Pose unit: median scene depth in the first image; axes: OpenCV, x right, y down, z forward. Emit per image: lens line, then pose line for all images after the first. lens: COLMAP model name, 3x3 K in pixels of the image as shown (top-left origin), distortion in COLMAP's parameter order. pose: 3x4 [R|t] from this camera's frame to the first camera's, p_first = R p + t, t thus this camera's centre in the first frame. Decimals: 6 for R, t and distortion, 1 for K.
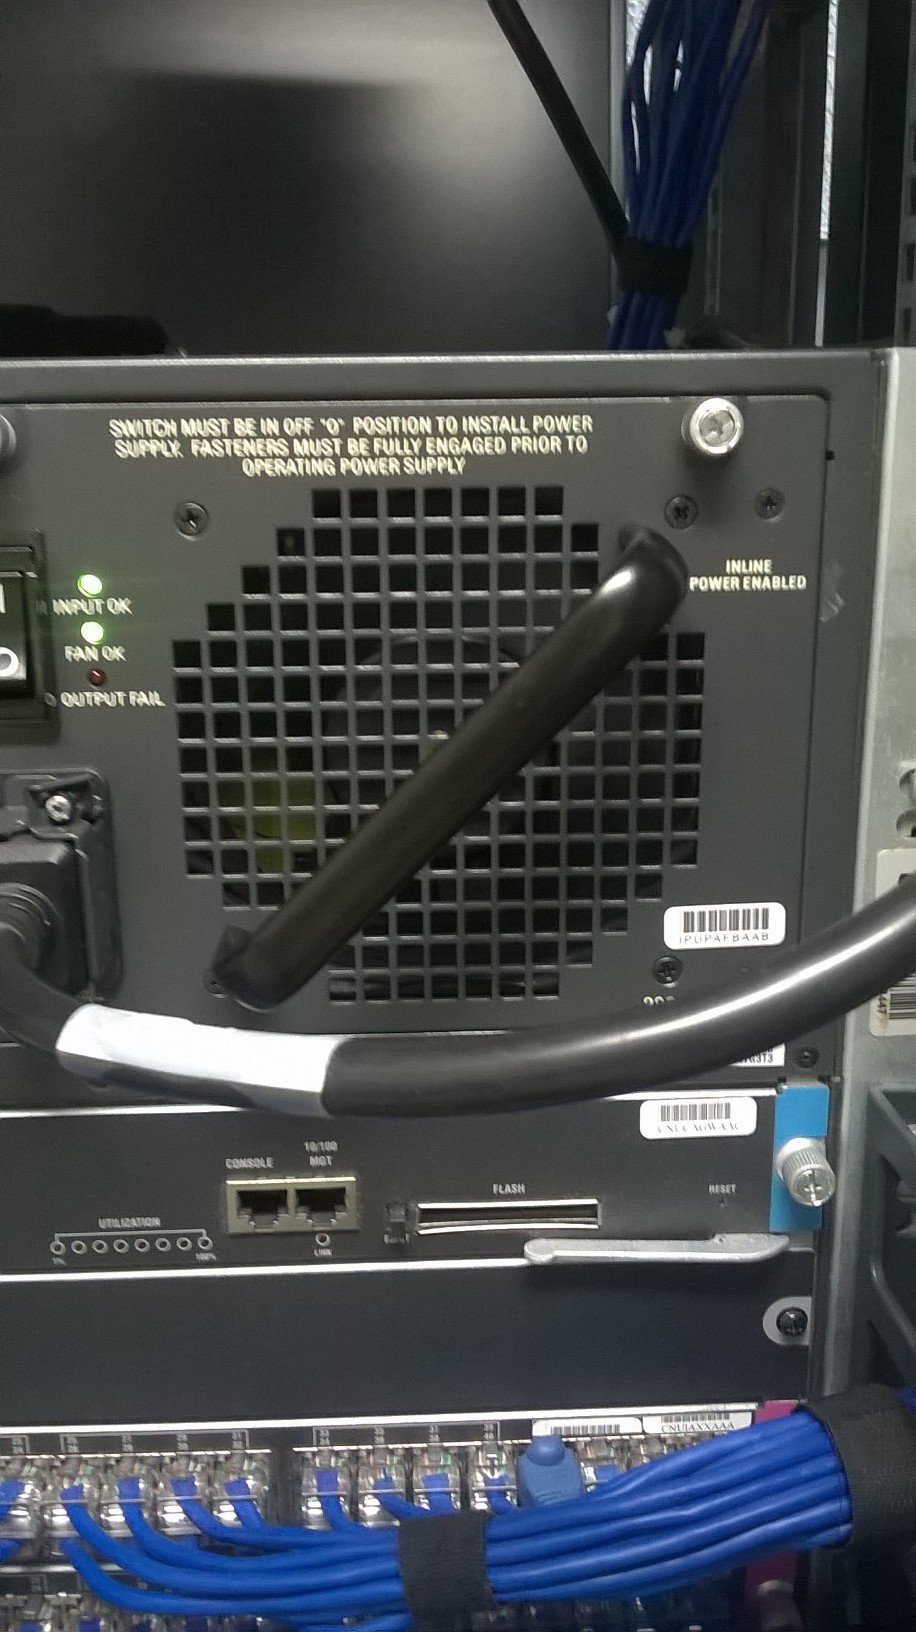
lens RADIAL K [[1462.4, 0, 439.3], [0, 1462.4, 818.8], [0, 0, 1]] dist [0.075037, -0.203625]
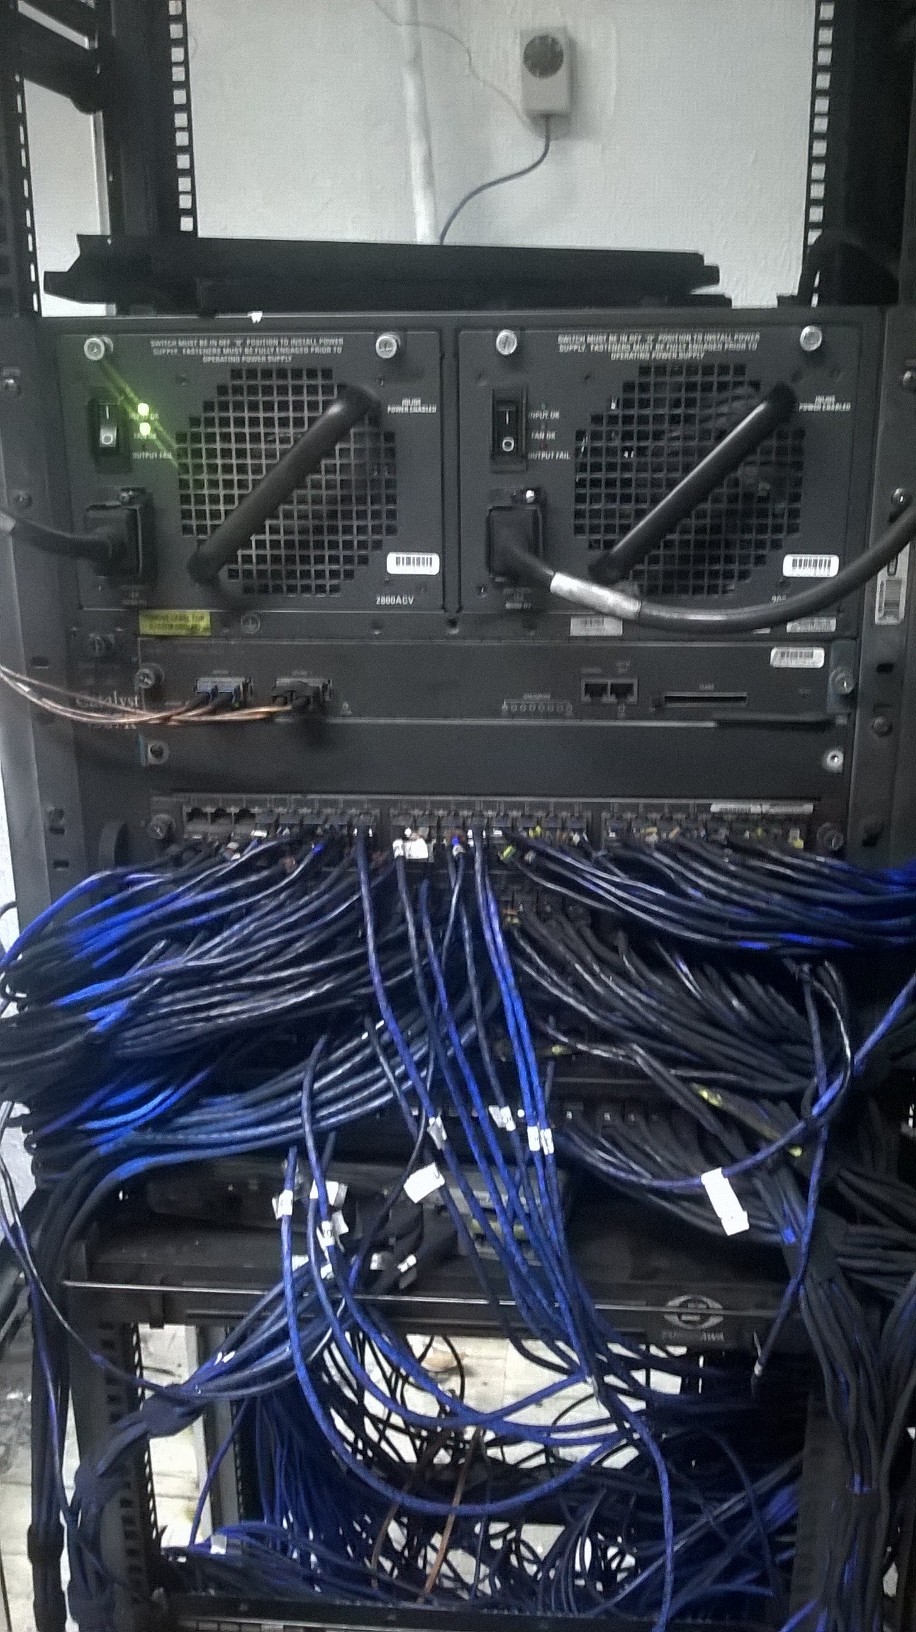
lens RADIAL K [[1450.1, 0, 447.2], [0, 1450.1, 825.4], [0, 0, 1]] dist [0.040878, -0.112521]
pose [[0.992989, 0.039855, -0.111281, -0.100670], [-0.033141, 0.997554, 0.061547, 0.377283], [0.113462, -0.057428, 0.991881, -1.389649]]
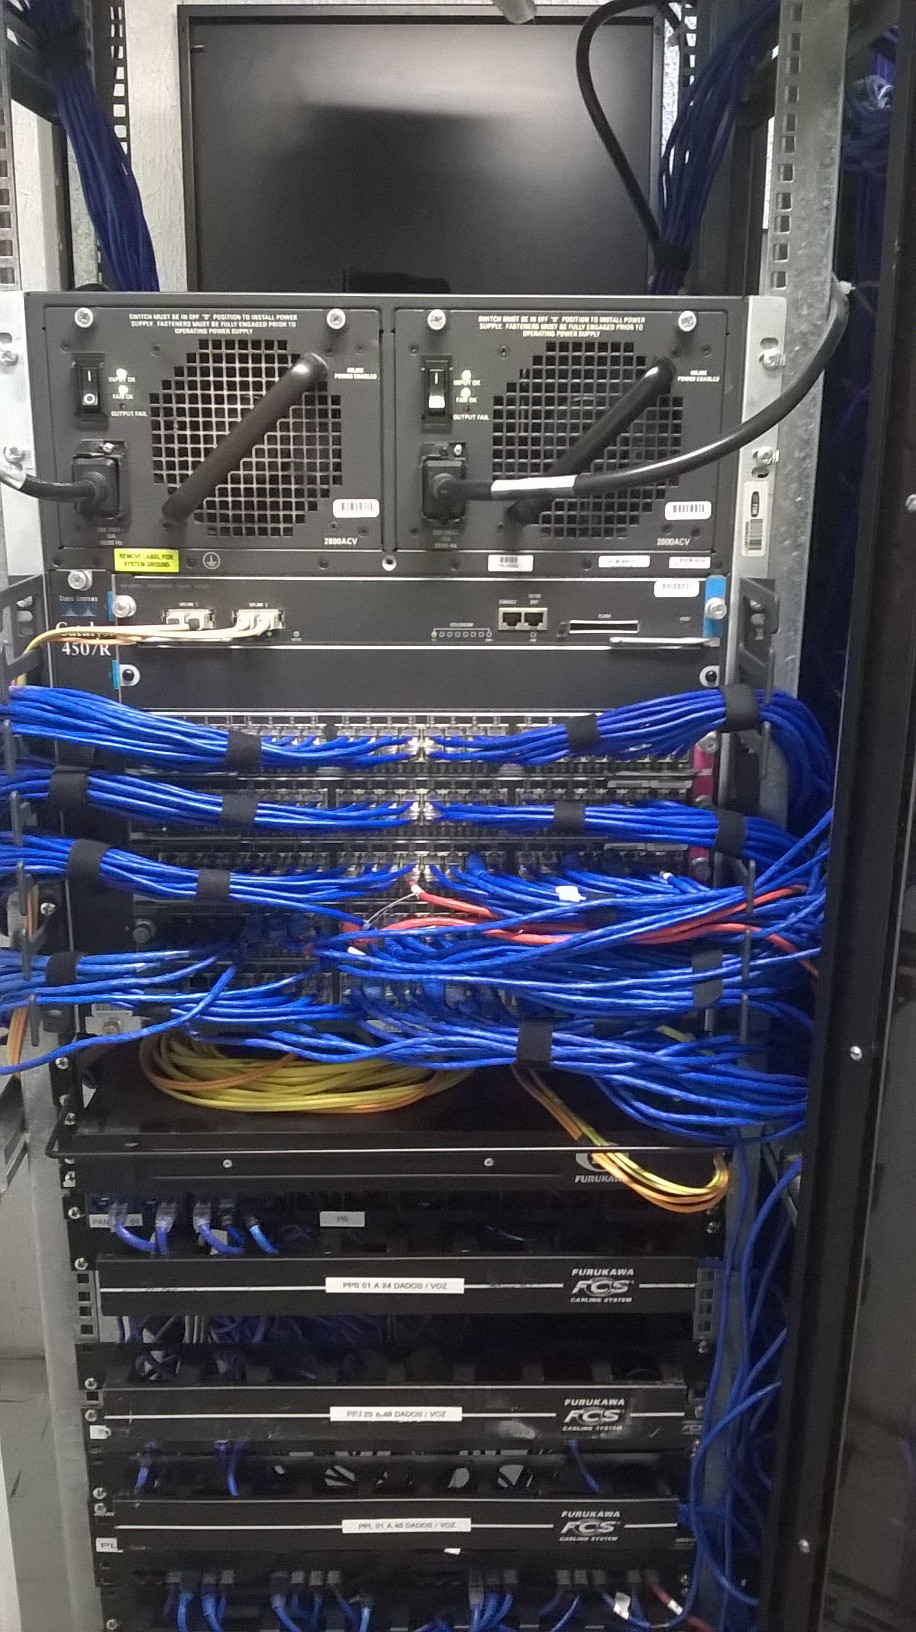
lens RADIAL K [[1462.4, 0, 449.5], [0, 1462.4, 816.3], [0, 0, 1]] dist [0.075037, -0.203625]
pose [[0.999749, 0.021154, -0.007348, -0.228440], [-0.020925, 0.999334, 0.029900, 0.602899], [0.007975, -0.029739, 0.999526, -1.848100]]
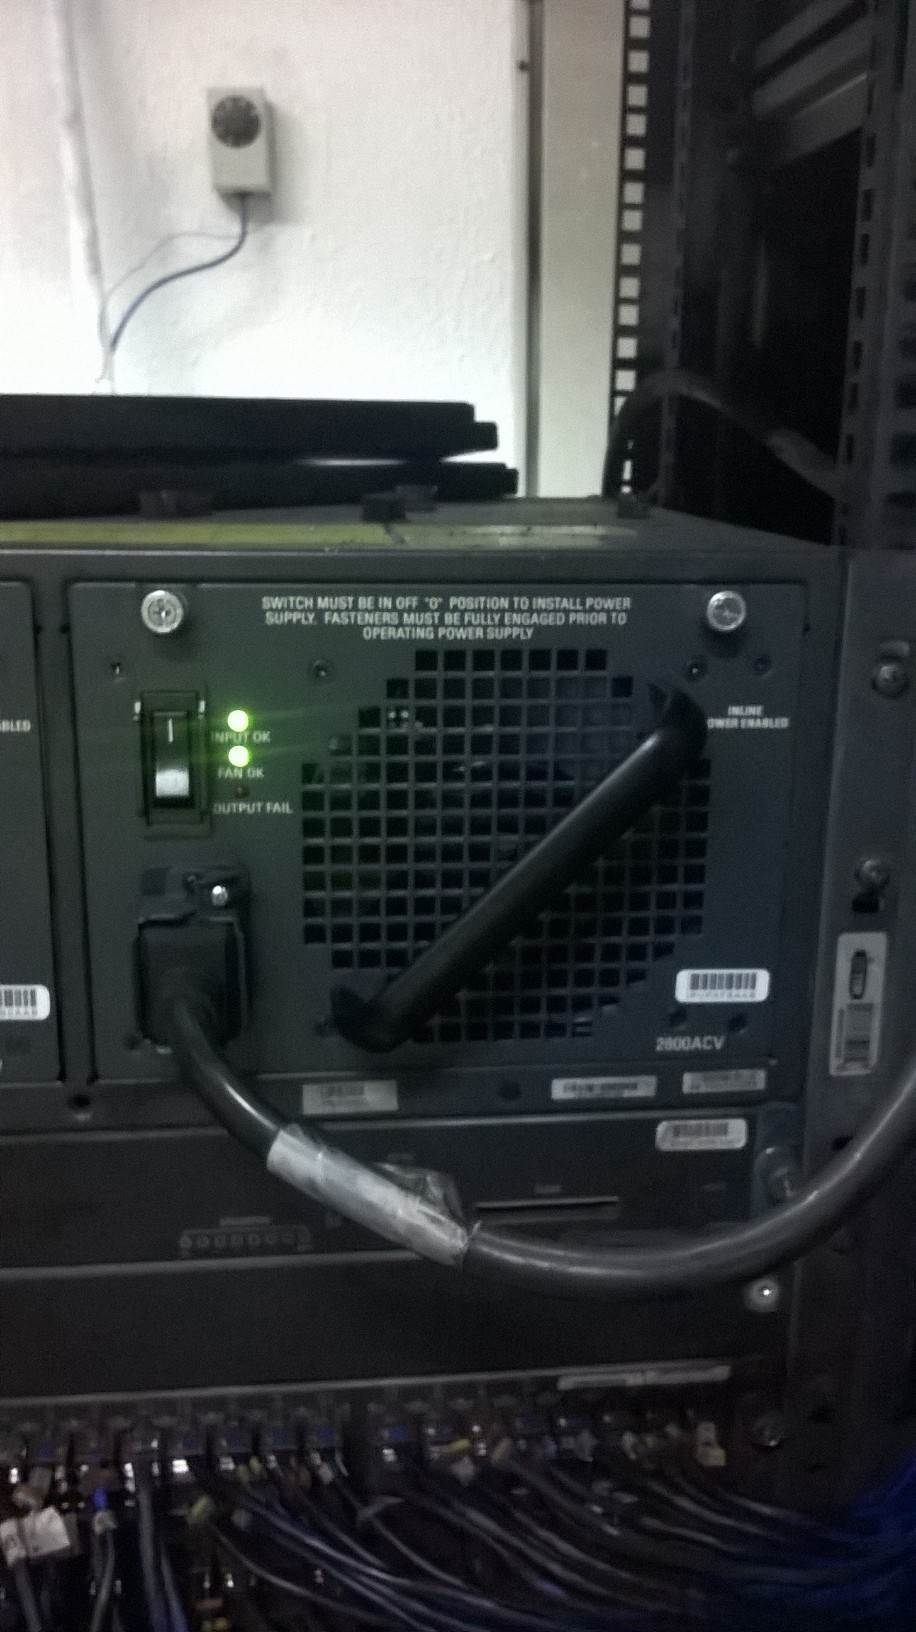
lens RADIAL K [[1462.4, 0, 451.5], [0, 1462.4, 815.0], [0, 0, 1]] dist [0.075037, -0.203625]
pose [[0.996882, 0.005109, 0.078736, -0.151294], [-0.005131, 0.999987, 0.000081, -0.077092], [-0.078735, -0.000485, 0.996895, -0.278296]]
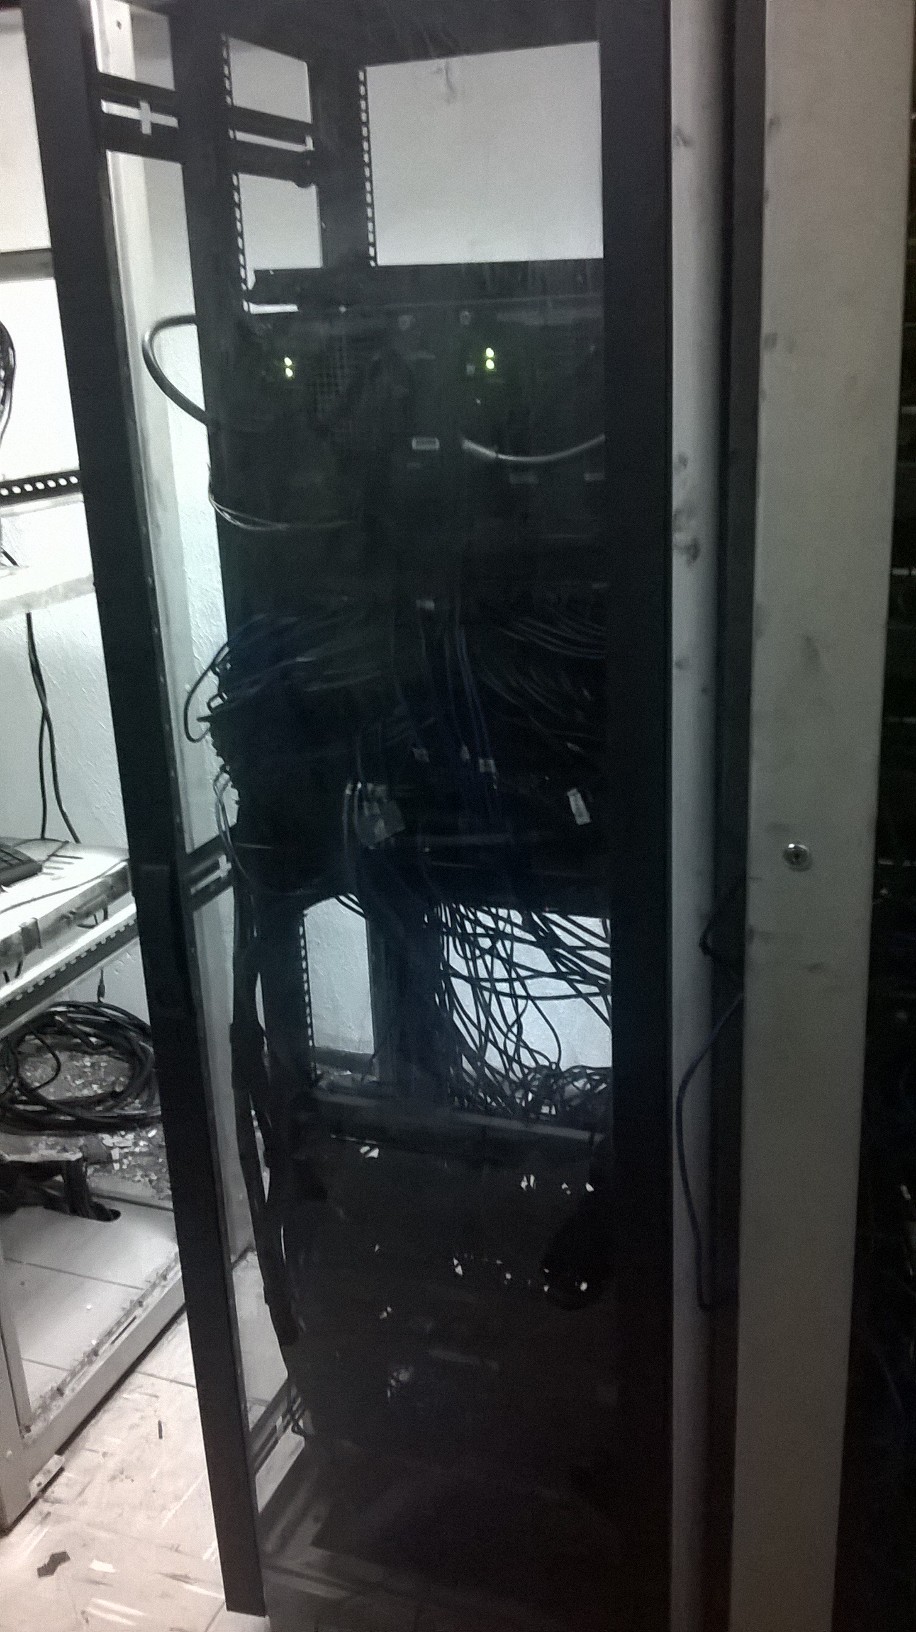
lens RADIAL K [[1462.4, 0, 459.6], [0, 1462.4, 833.3], [0, 0, 1]] dist [0.075037, -0.203625]
pose [[0.923525, 0.095983, -0.371334, 1.408856], [-0.068206, 0.993848, 0.087262, 0.866960], [0.377425, -0.055261, 0.924390, -3.086207]]
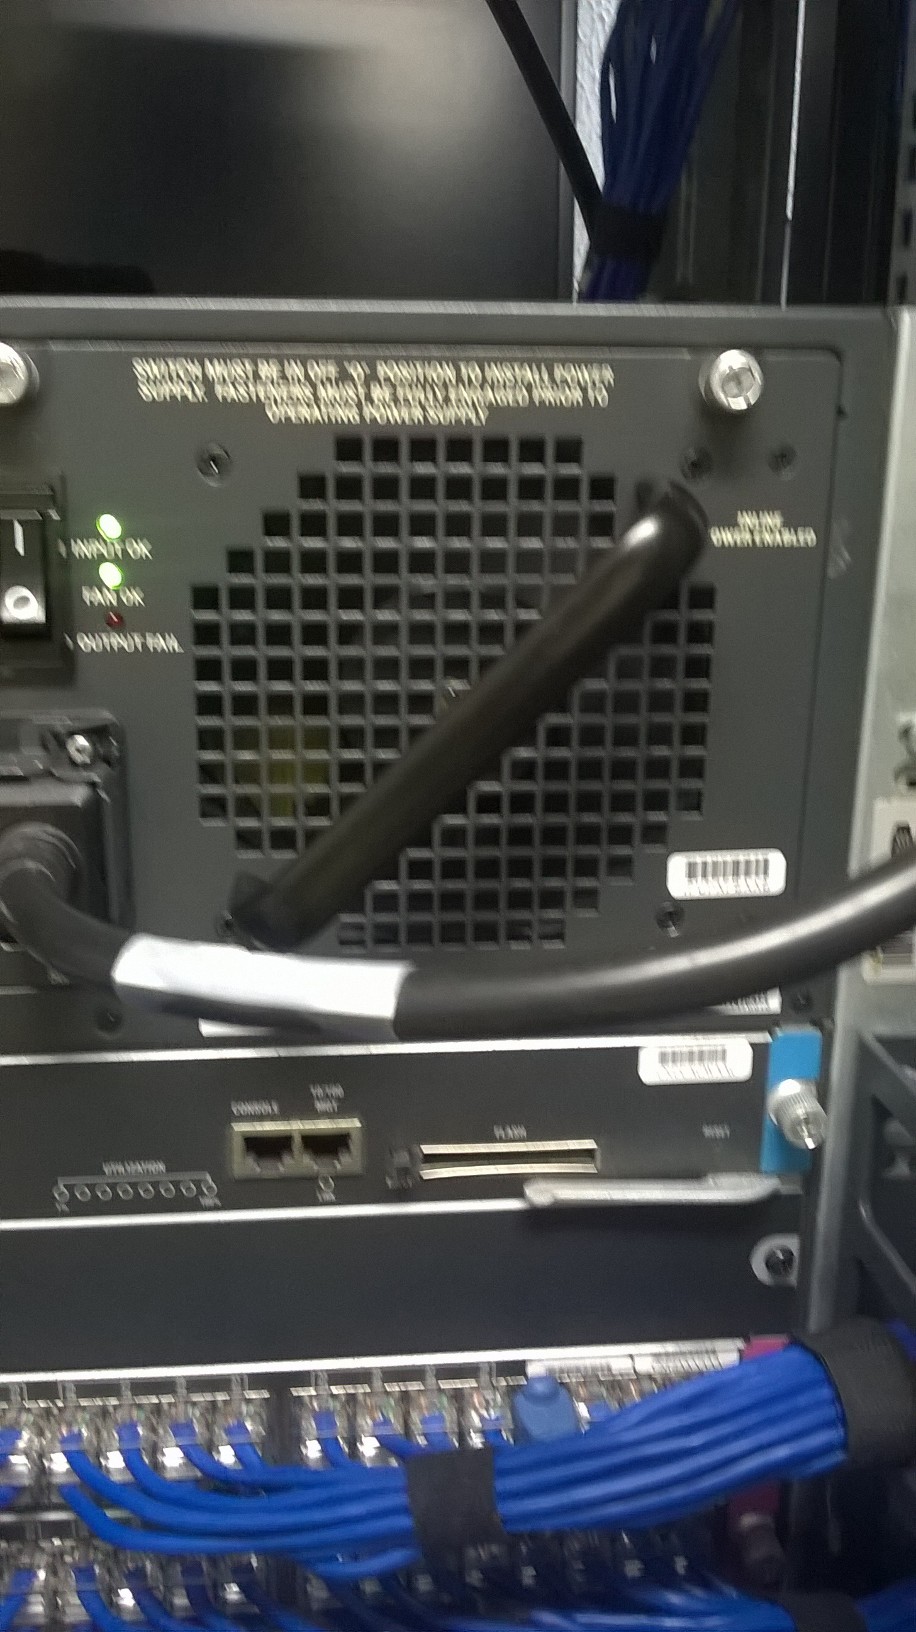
lens RADIAL K [[1462.4, 0, 433.0], [0, 1462.4, 816.9], [0, 0, 1]] dist [0.075037, -0.203625]
pose [[0.998317, 0.006441, 0.057633, -0.073816], [-0.007273, 0.999872, 0.014229, 0.021299], [-0.057534, -0.014624, 0.998236, -0.010731]]
